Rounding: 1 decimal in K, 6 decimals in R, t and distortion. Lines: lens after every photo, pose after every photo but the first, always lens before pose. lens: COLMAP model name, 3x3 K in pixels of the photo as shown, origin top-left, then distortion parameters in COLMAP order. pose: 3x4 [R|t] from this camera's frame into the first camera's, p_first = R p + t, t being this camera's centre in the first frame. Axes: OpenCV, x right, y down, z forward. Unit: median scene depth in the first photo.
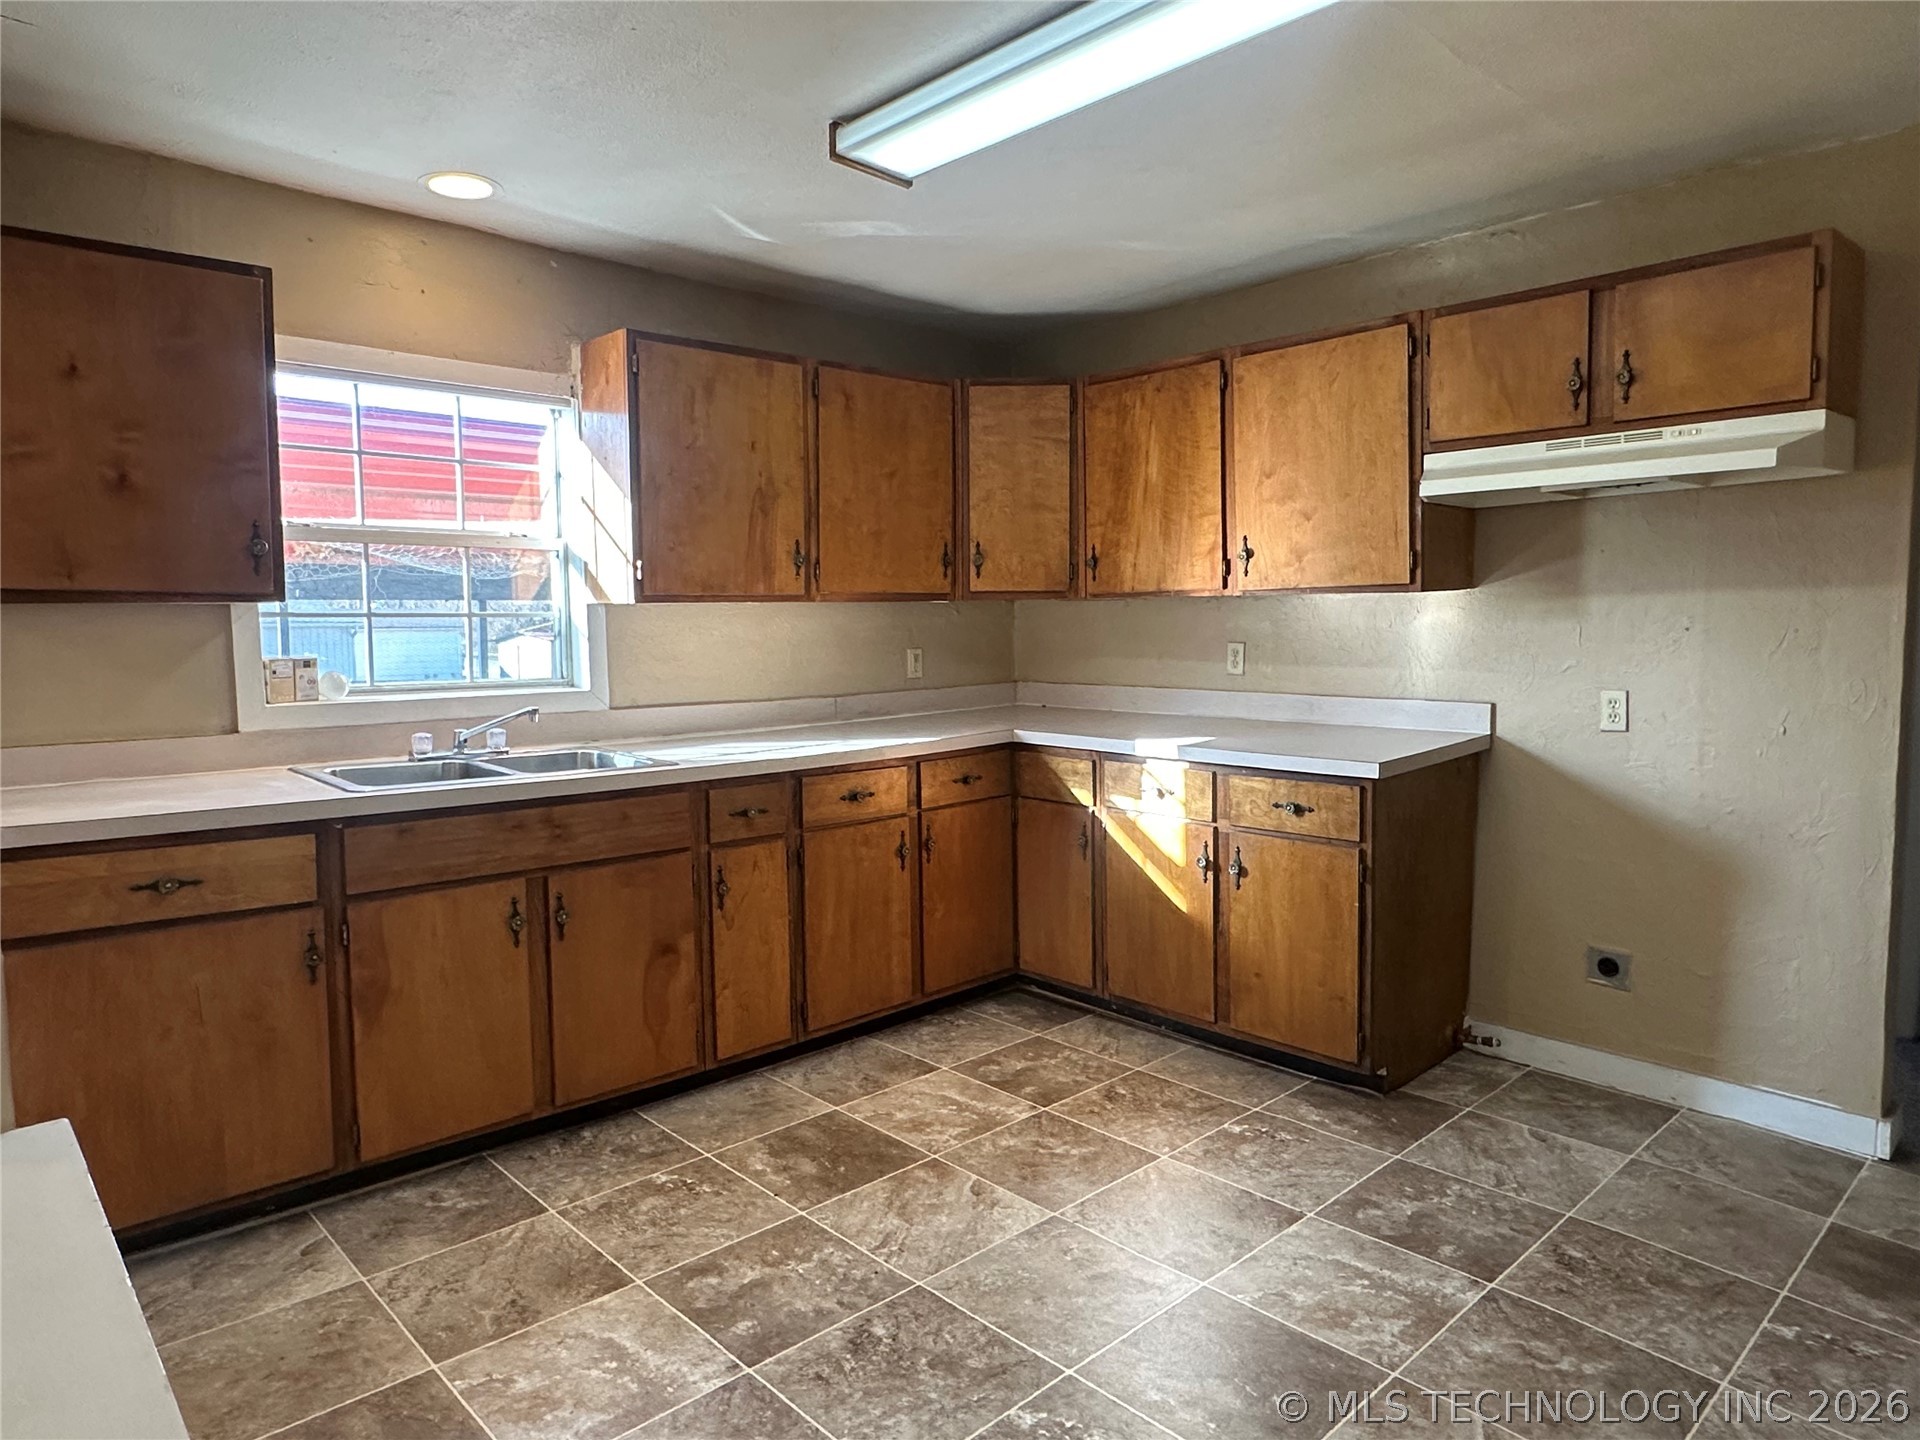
lens RADIAL K [[1143.5, 0, 1008.7], [0, 1143.5, 713.9], [0, 0, 1]] dist [-0.003797, 0.001225]
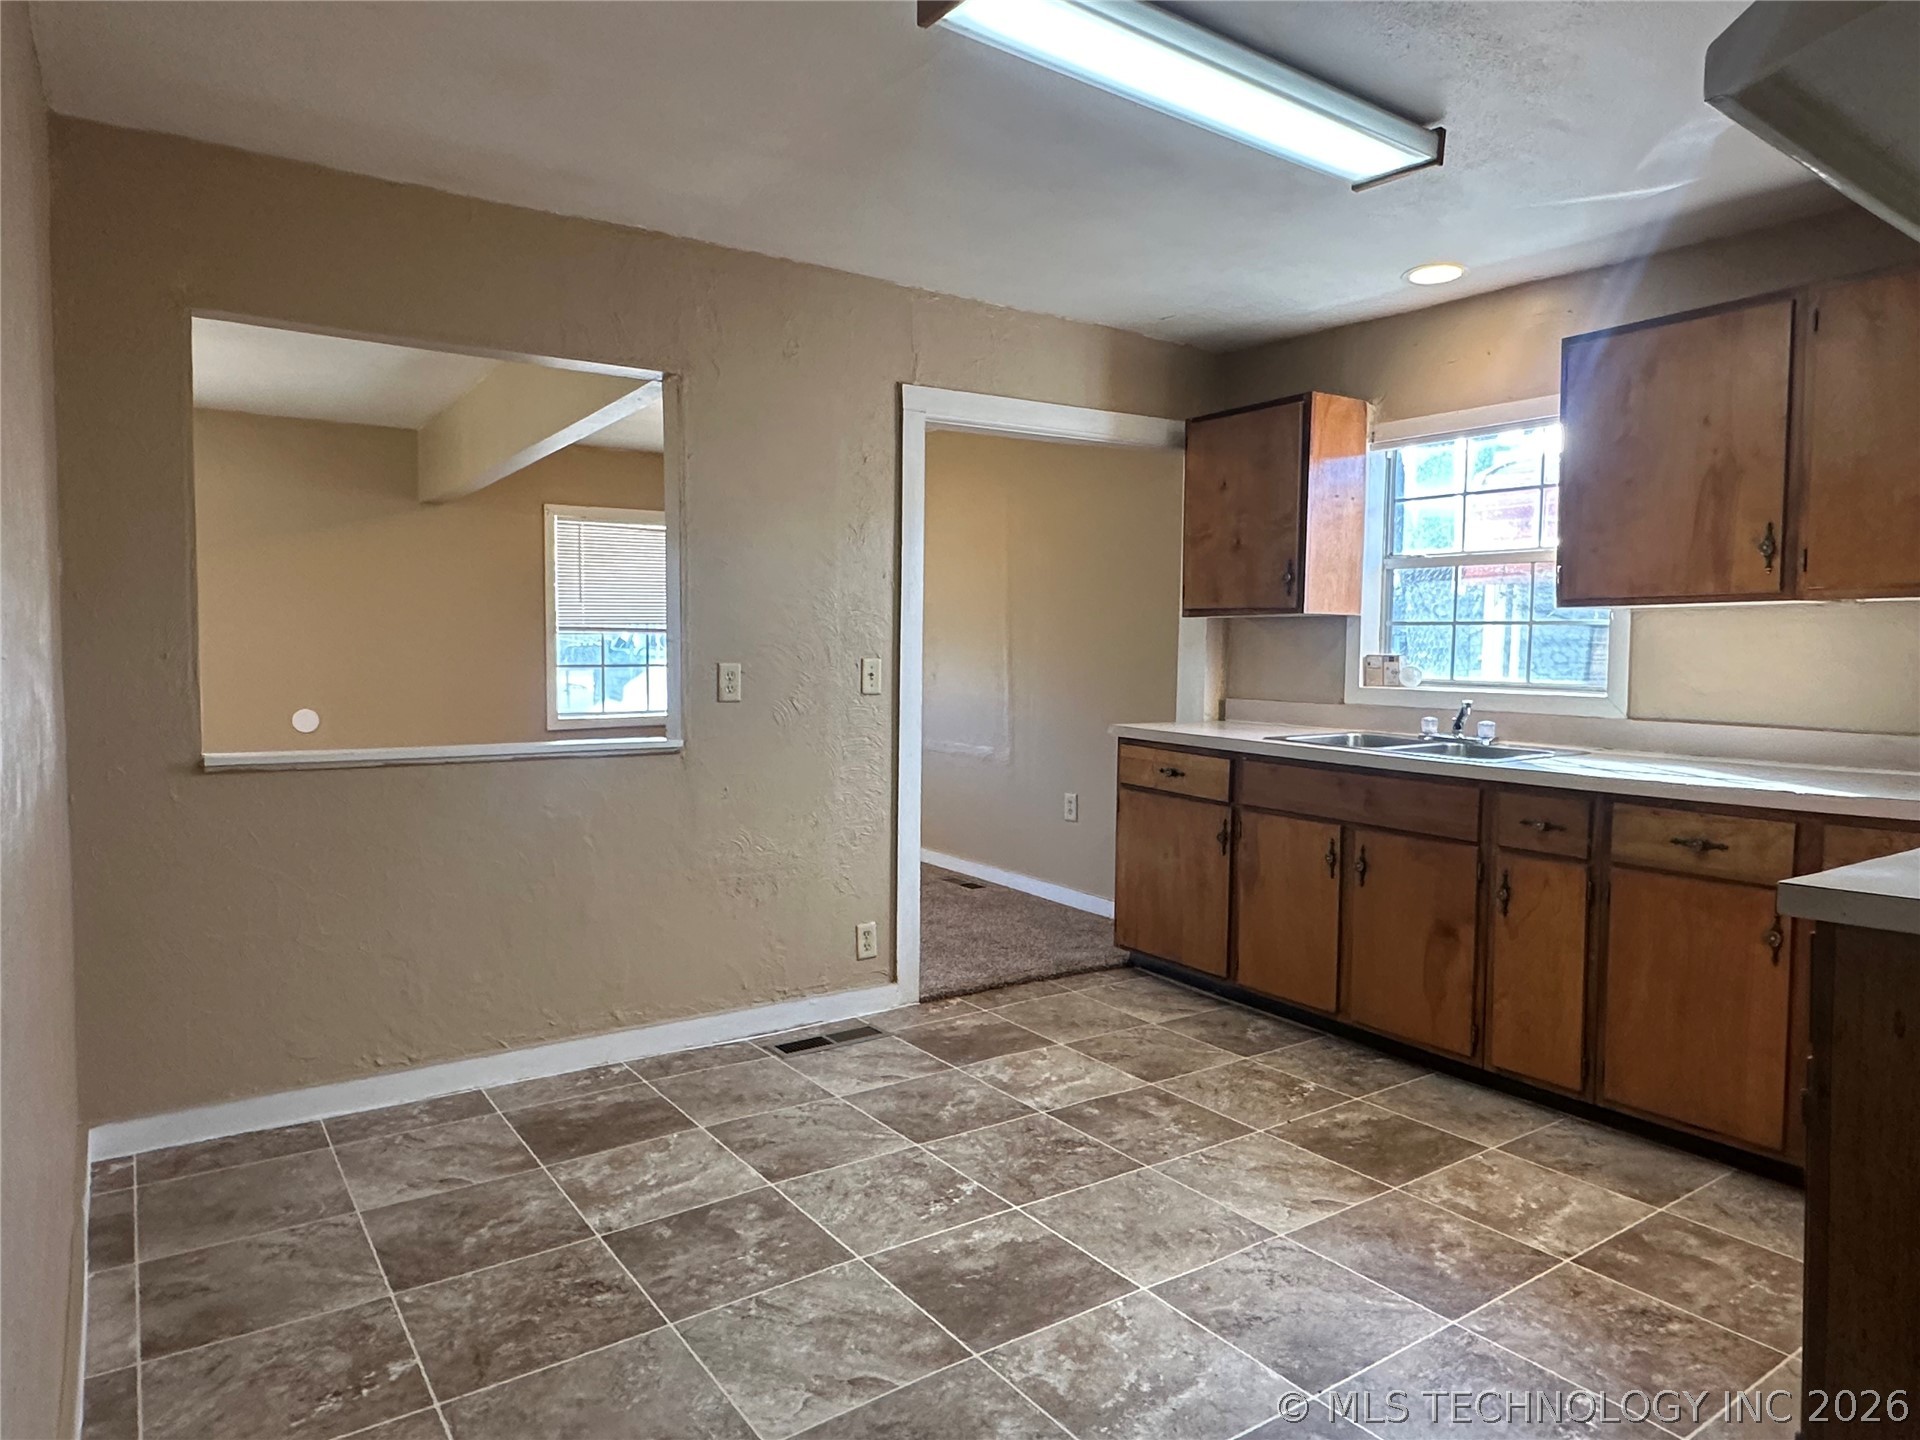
lens RADIAL K [[1143.5, 0, 931.2], [0, 1143.5, 708.6], [0, 0, 1]] dist [-0.003797, 0.001225]
pose [[-0.135266, 0.061177, -0.988919, 0.853809], [-0.091472, 0.993058, 0.073945, -0.037303], [0.986578, 0.100461, -0.128731, 0.675695]]
